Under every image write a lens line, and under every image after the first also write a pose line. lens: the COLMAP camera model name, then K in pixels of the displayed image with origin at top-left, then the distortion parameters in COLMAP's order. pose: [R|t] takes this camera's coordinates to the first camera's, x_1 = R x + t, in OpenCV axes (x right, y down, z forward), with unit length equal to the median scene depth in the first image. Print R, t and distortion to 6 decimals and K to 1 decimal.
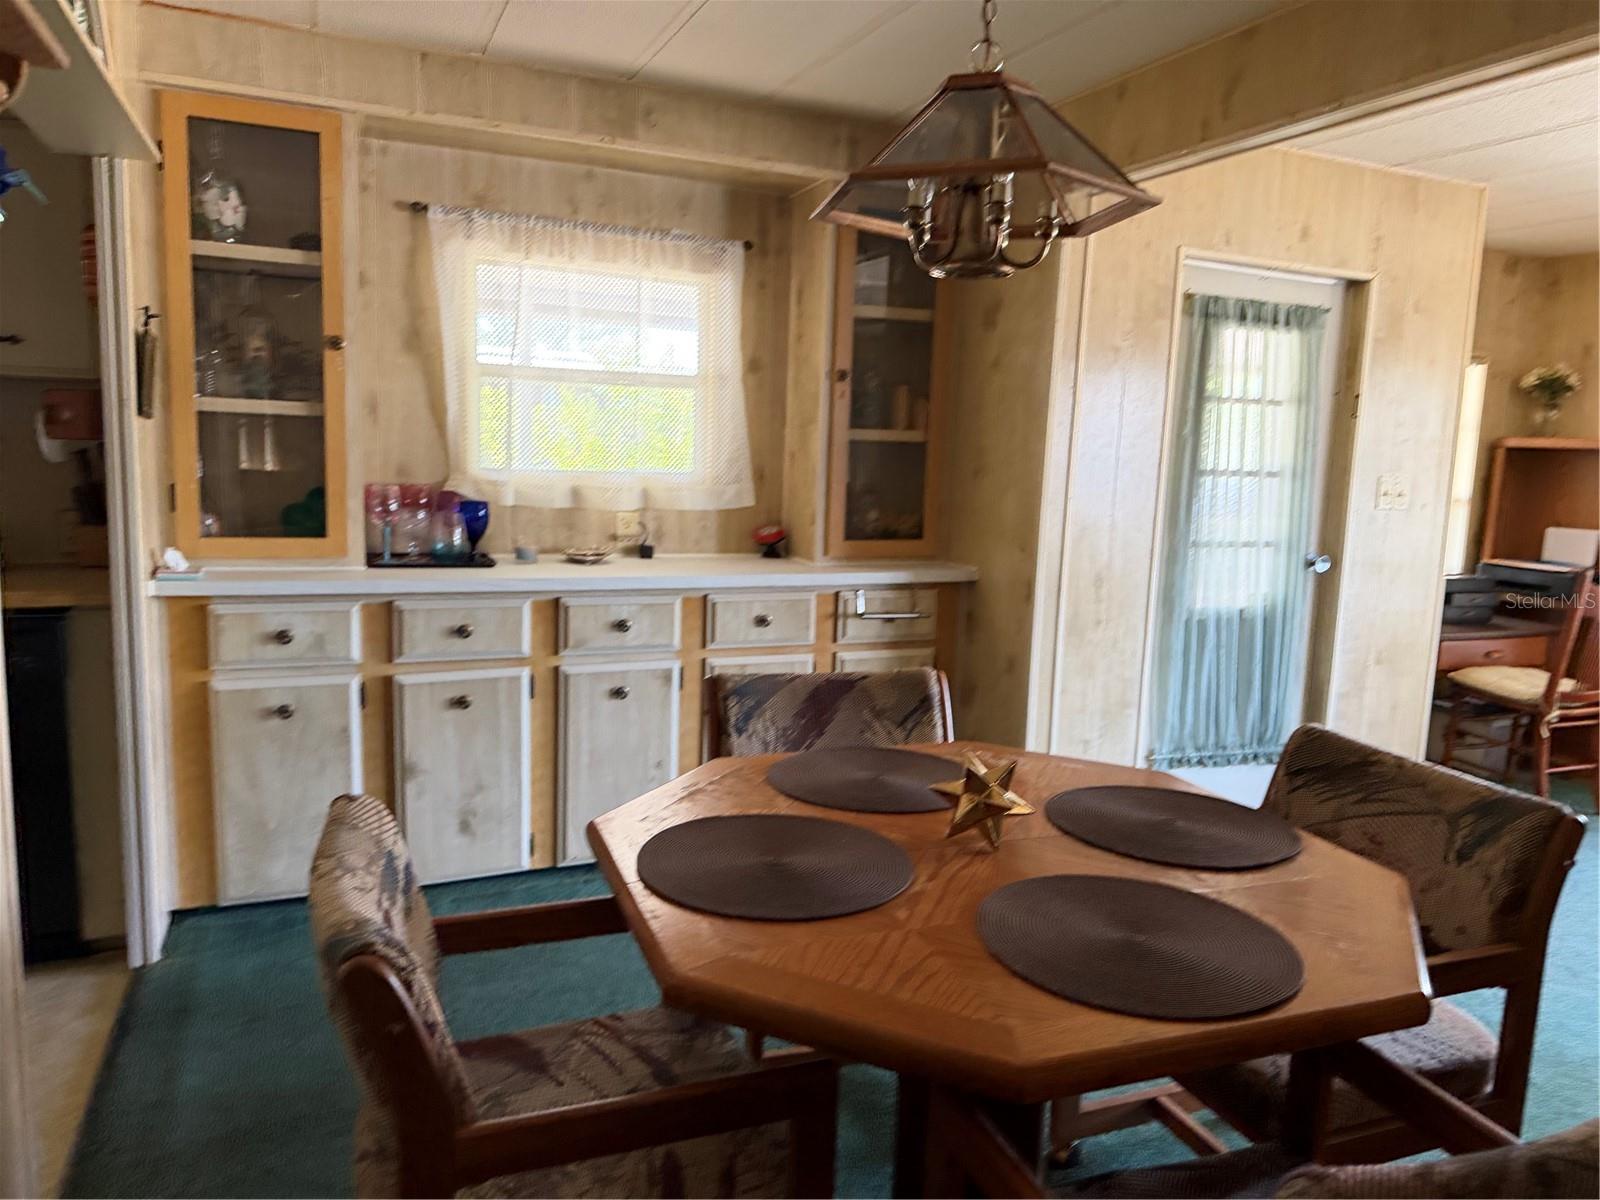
lens RADIAL K [[1145.8, 0, 825.7], [0, 1145.8, 571.8], [0, 0, 1]] dist [0.025393, -0.024271]
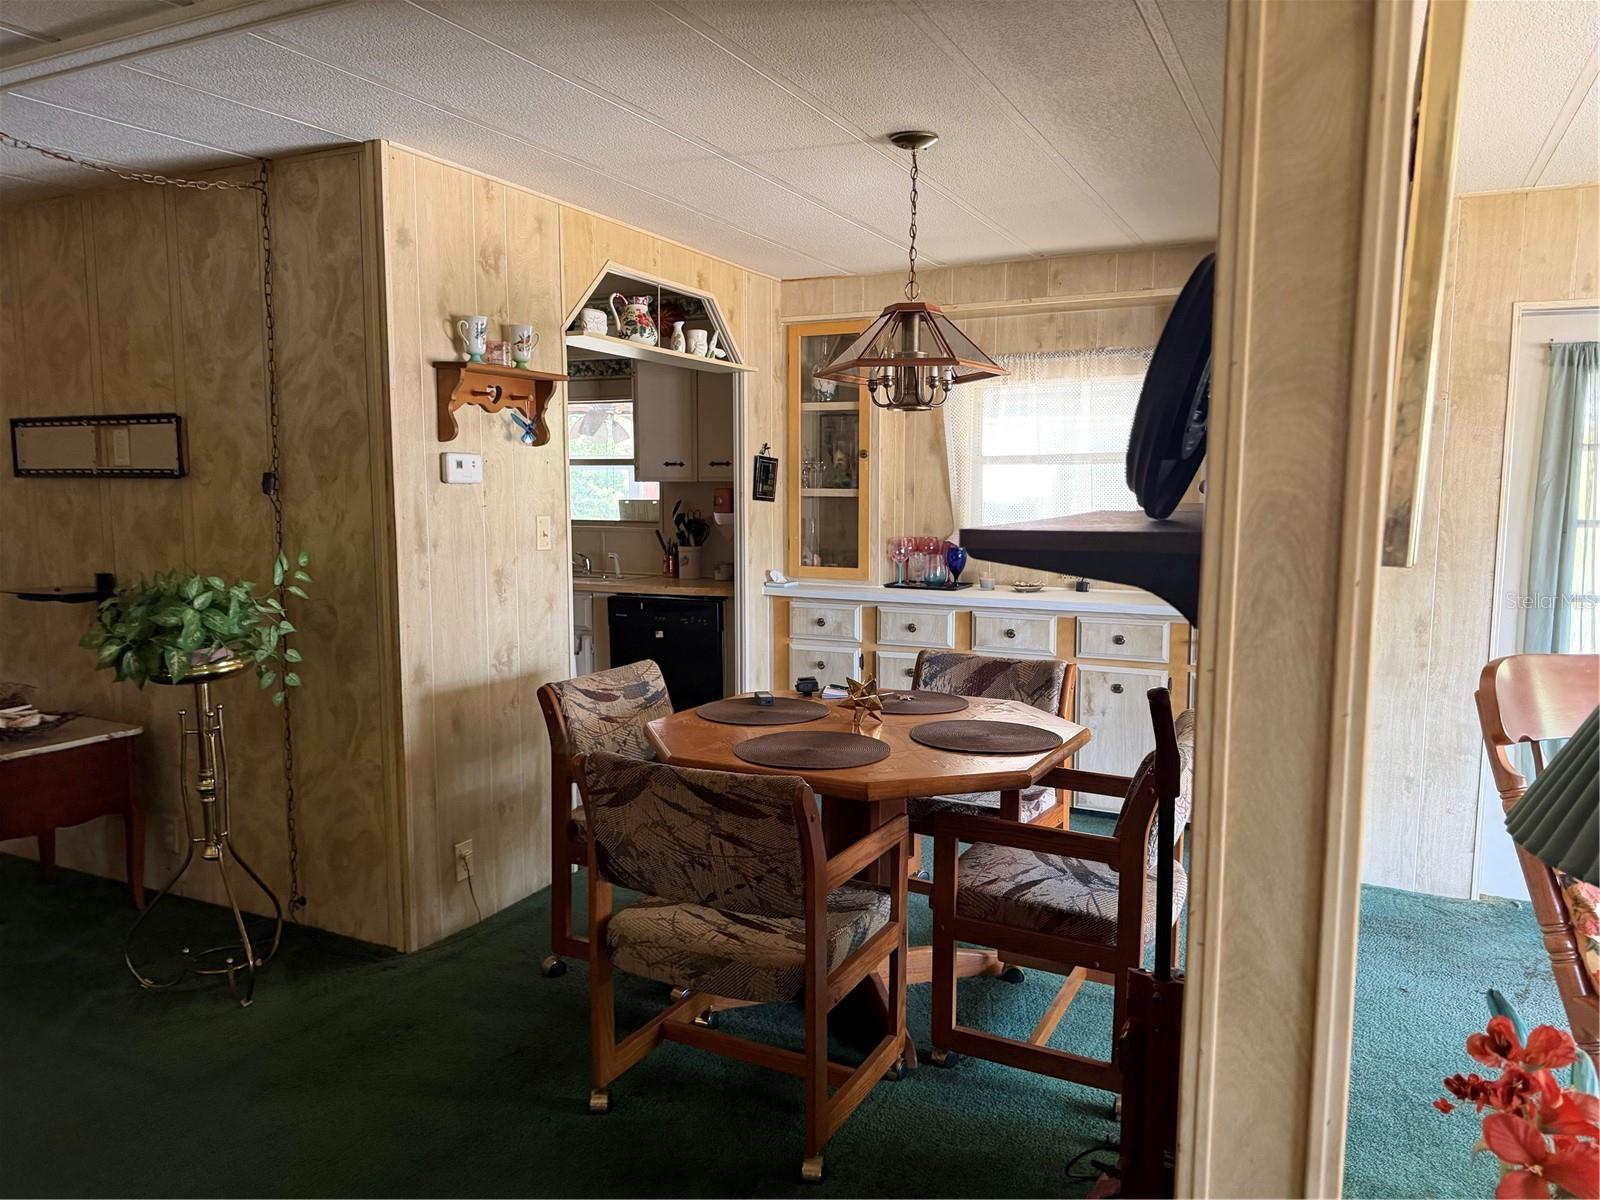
lens RADIAL K [[1145.8, 0, 800.1], [0, 1145.8, 609.4], [0, 0, 1]] dist [0.025393, -0.024271]
pose [[0.638314, 0.045741, -0.768416, 0.767706], [-0.064207, 0.997918, 0.006067, 0.025024], [0.767094, 0.045465, 0.639922, -0.136563]]
